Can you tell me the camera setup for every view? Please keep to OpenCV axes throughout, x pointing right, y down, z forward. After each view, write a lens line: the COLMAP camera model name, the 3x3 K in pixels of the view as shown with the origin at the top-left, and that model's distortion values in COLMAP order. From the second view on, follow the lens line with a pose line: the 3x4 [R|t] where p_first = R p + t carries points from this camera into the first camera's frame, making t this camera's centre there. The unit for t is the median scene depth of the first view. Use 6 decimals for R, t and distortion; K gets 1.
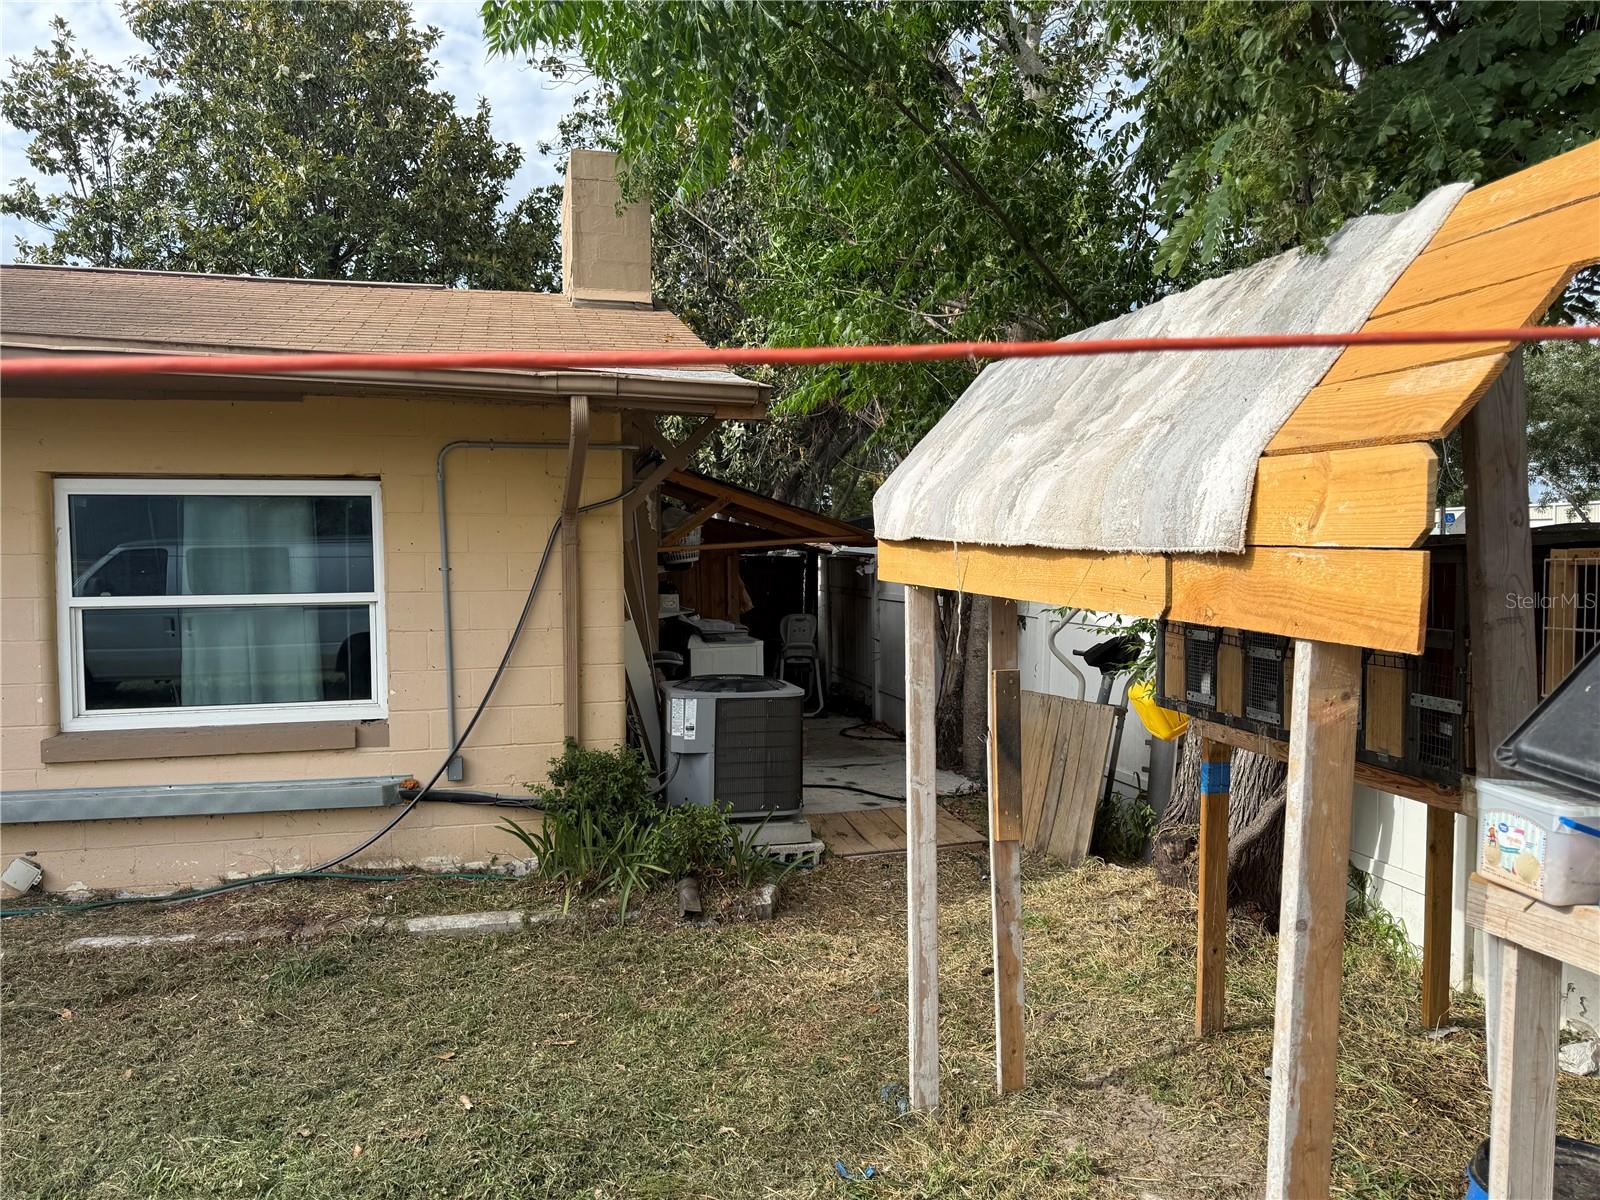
lens RADIAL K [[1126.1, 0, 805.1], [0, 1126.1, 604.6], [0, 0, 1]] dist [0.026181, -0.046516]
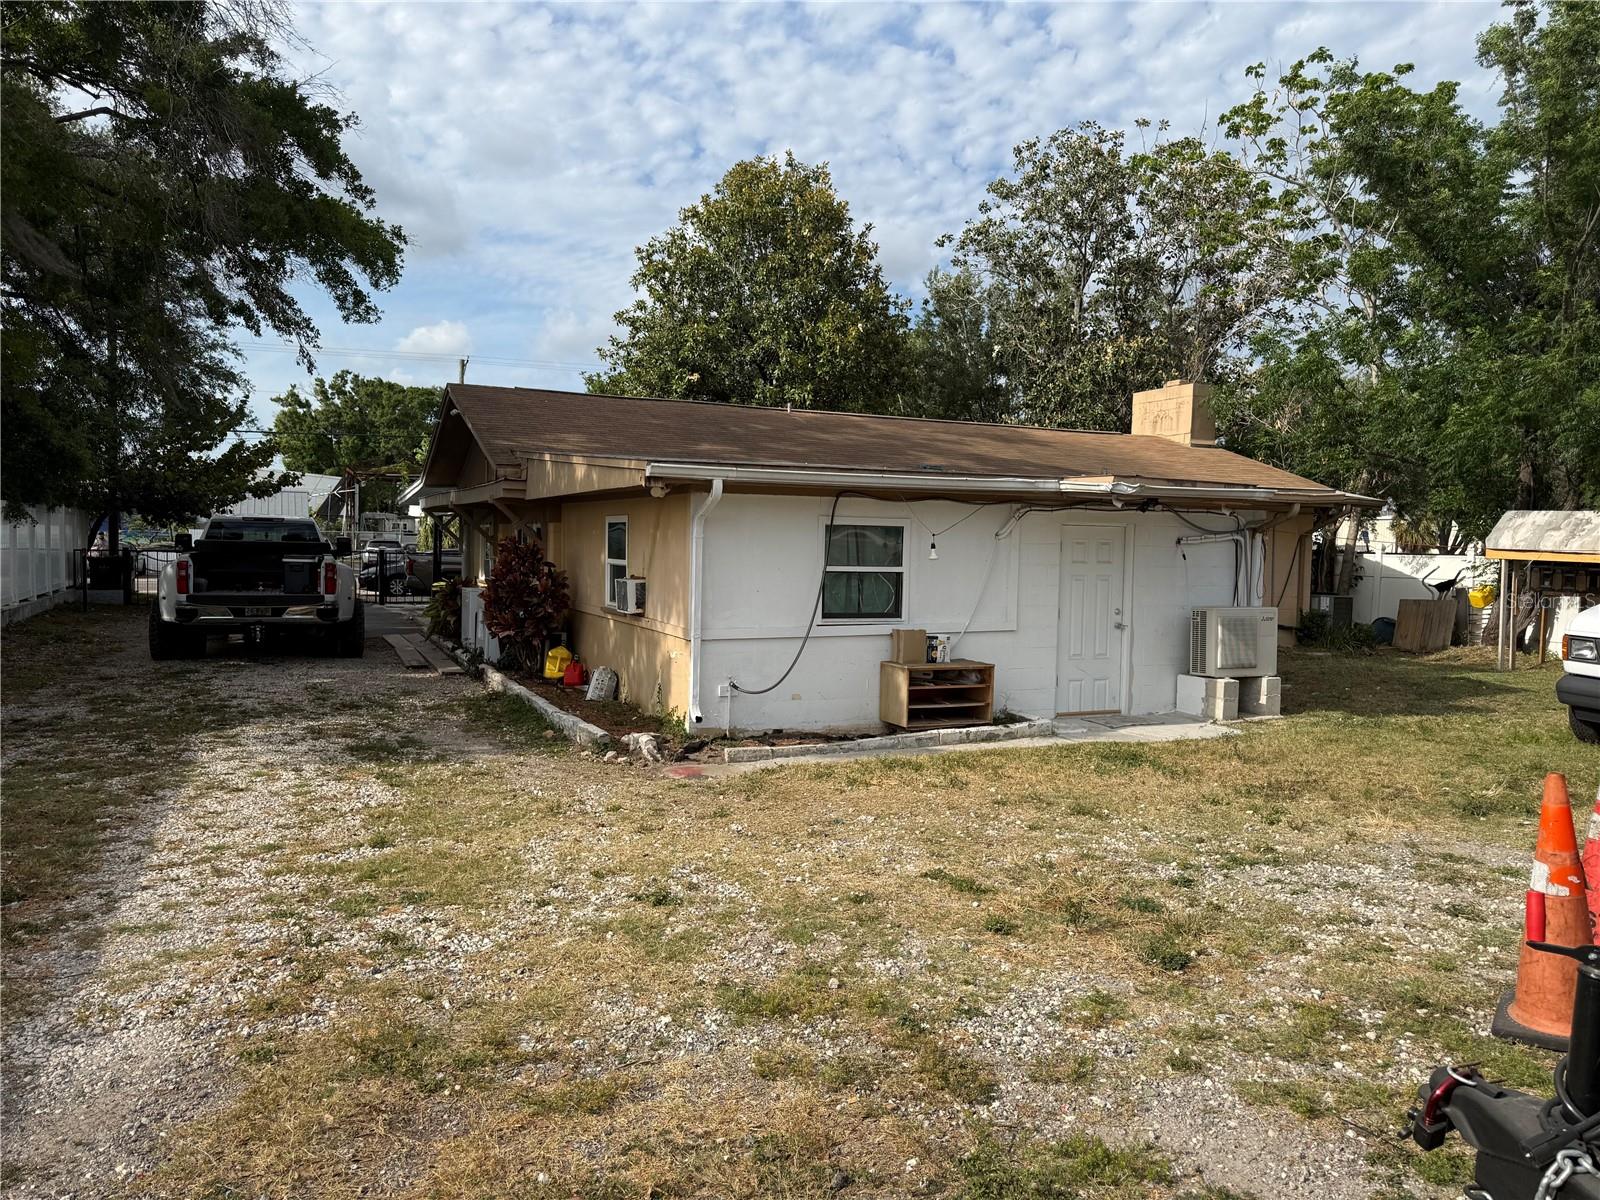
lens RADIAL K [[1126.1, 0, 807.2], [0, 1126.1, 599.4], [0, 0, 1]] dist [0.026181, -0.046516]
pose [[0.985819, 0.017145, 0.166936, -2.136132], [-0.017722, 0.999841, 0.001966, 0.115635], [-0.166876, -0.004896, 0.985966, -1.918115]]
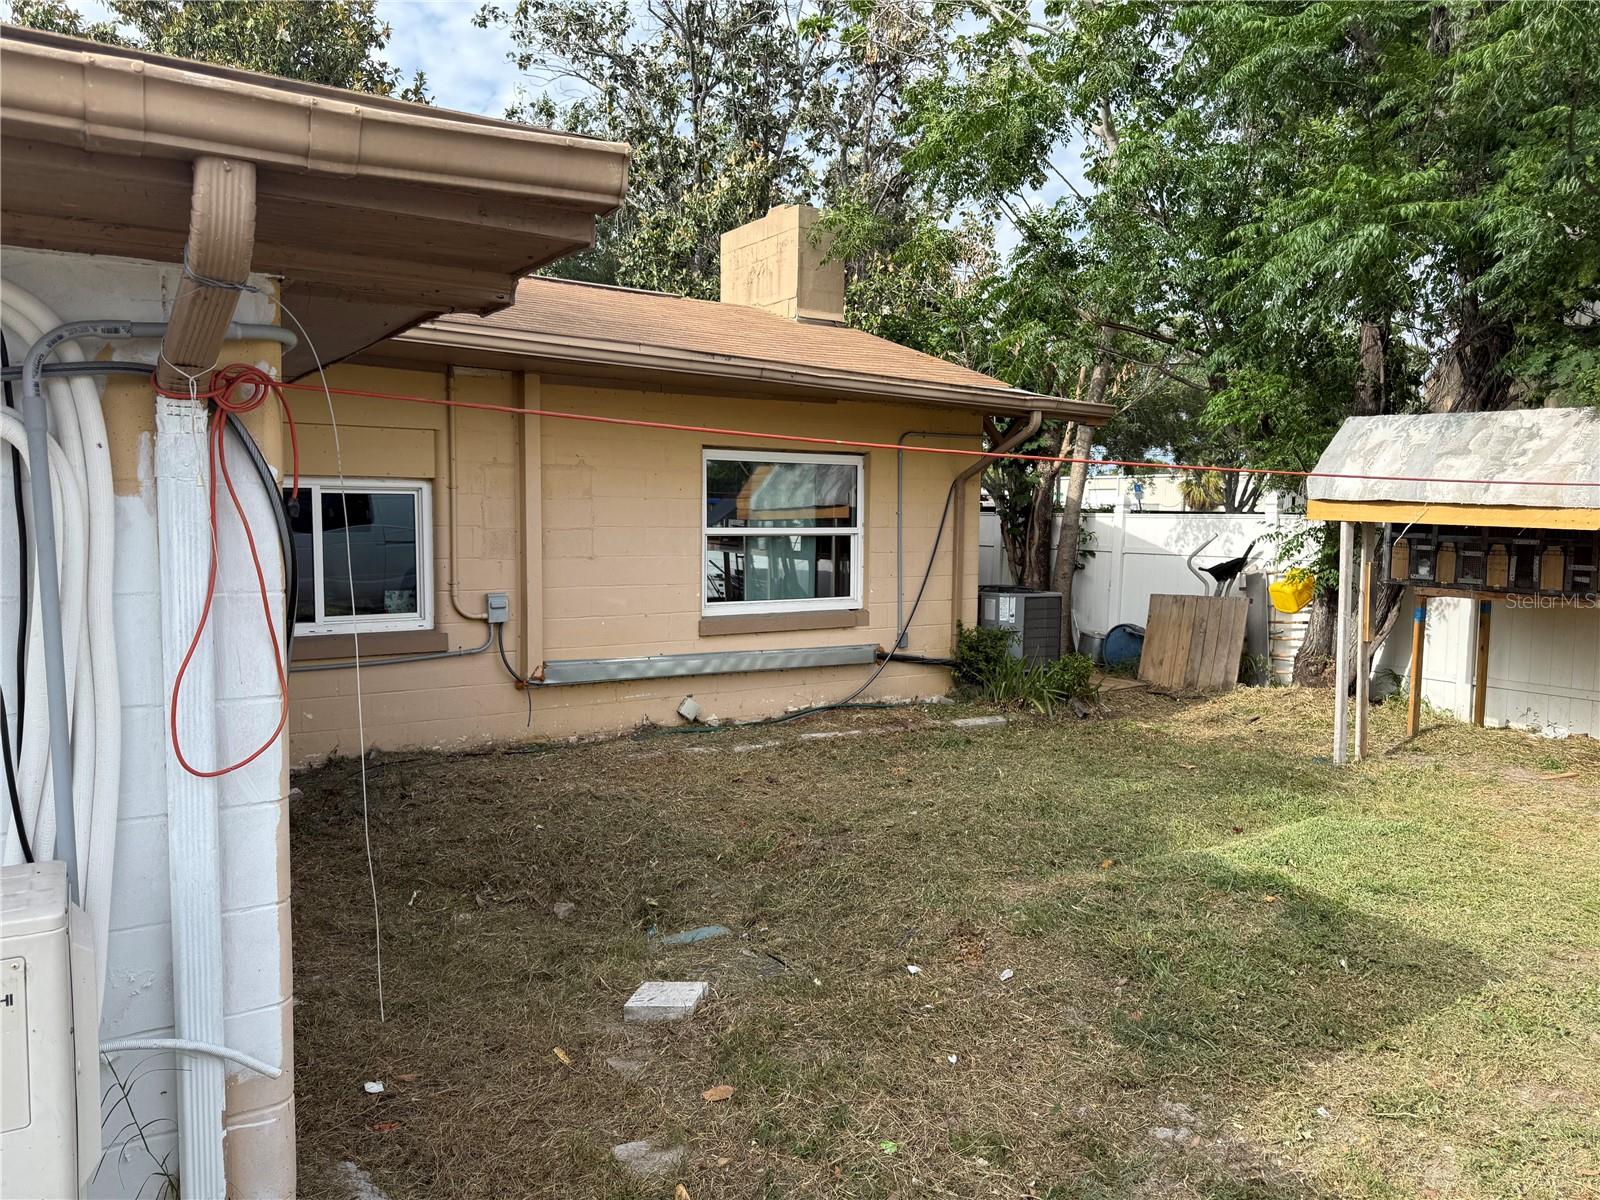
lens RADIAL K [[1126.1, 0, 790.2], [0, 1126.1, 604.6], [0, 0, 1]] dist [0.026181, -0.046516]
pose [[0.953018, -0.009567, 0.302763, -0.934482], [-0.001880, 0.999295, 0.037494, 0.036956], [-0.302908, -0.036301, 0.952328, -0.449184]]
